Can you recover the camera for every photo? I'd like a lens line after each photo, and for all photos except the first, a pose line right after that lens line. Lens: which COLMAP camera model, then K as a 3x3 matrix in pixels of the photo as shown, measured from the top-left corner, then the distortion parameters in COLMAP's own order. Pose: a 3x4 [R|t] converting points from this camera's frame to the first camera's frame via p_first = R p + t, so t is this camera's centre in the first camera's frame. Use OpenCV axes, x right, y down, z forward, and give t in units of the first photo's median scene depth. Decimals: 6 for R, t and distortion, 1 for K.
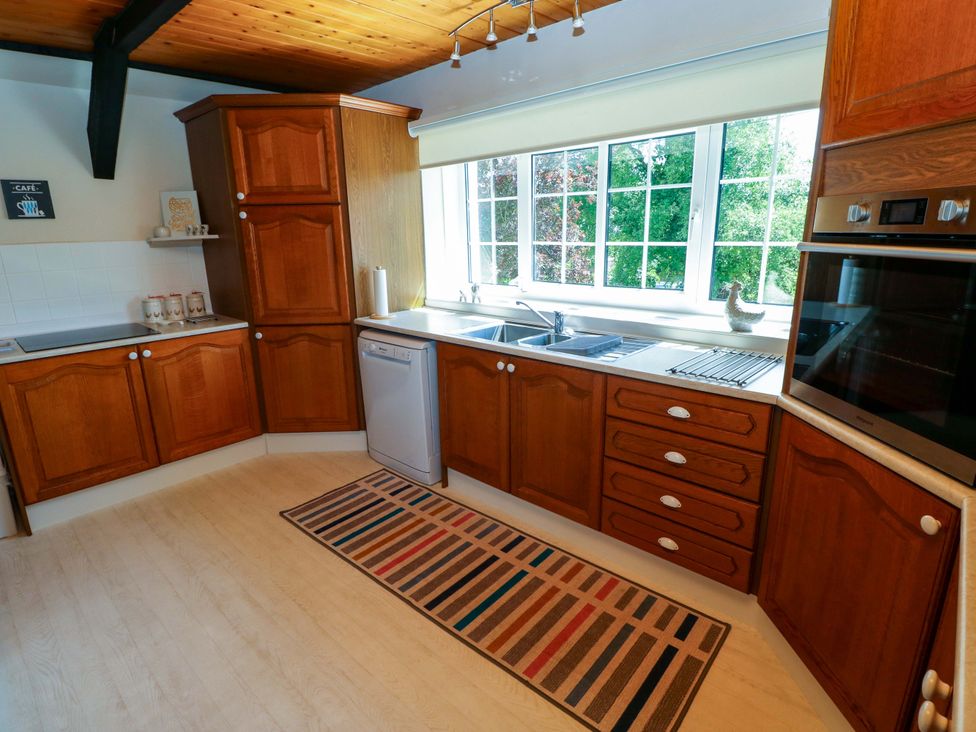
lens RADIAL K [[510.1, 0, 484.7], [0, 510.1, 359.1], [0, 0, 1]] dist [0.002757, -0.013036]
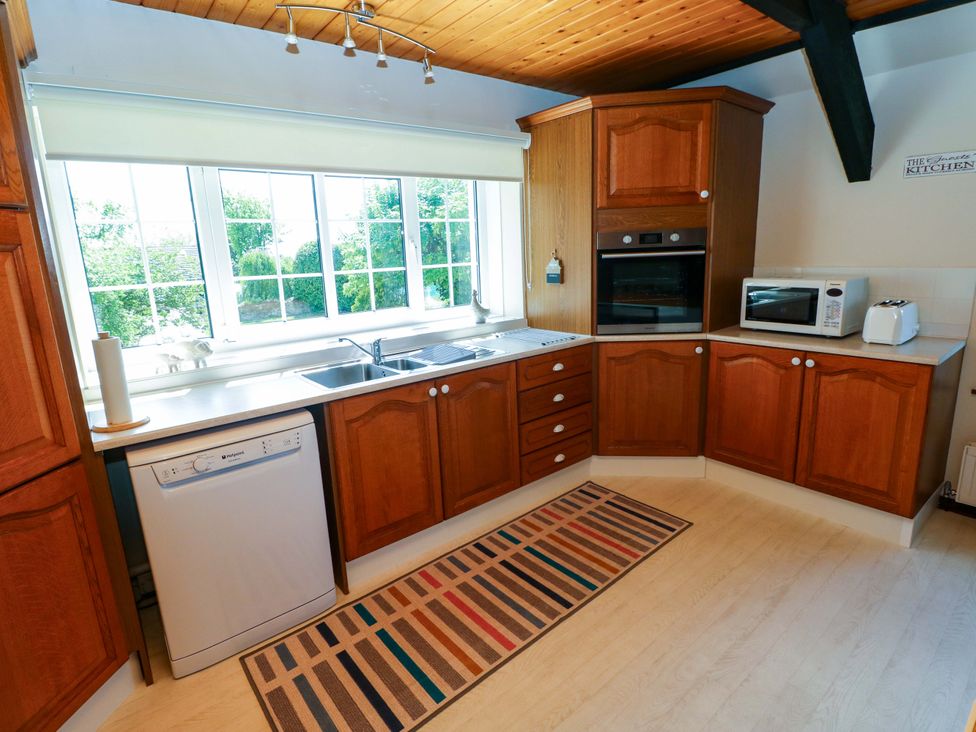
lens RADIAL K [[510.1, 0, 484.7], [0, 510.1, 359.1], [0, 0, 1]] dist [0.002757, -0.013036]
pose [[0.142679, -0.196967, 0.969972, -0.943054], [0.278658, 0.948352, 0.151588, -0.177275], [-0.949733, 0.248663, 0.190196, 0.759175]]
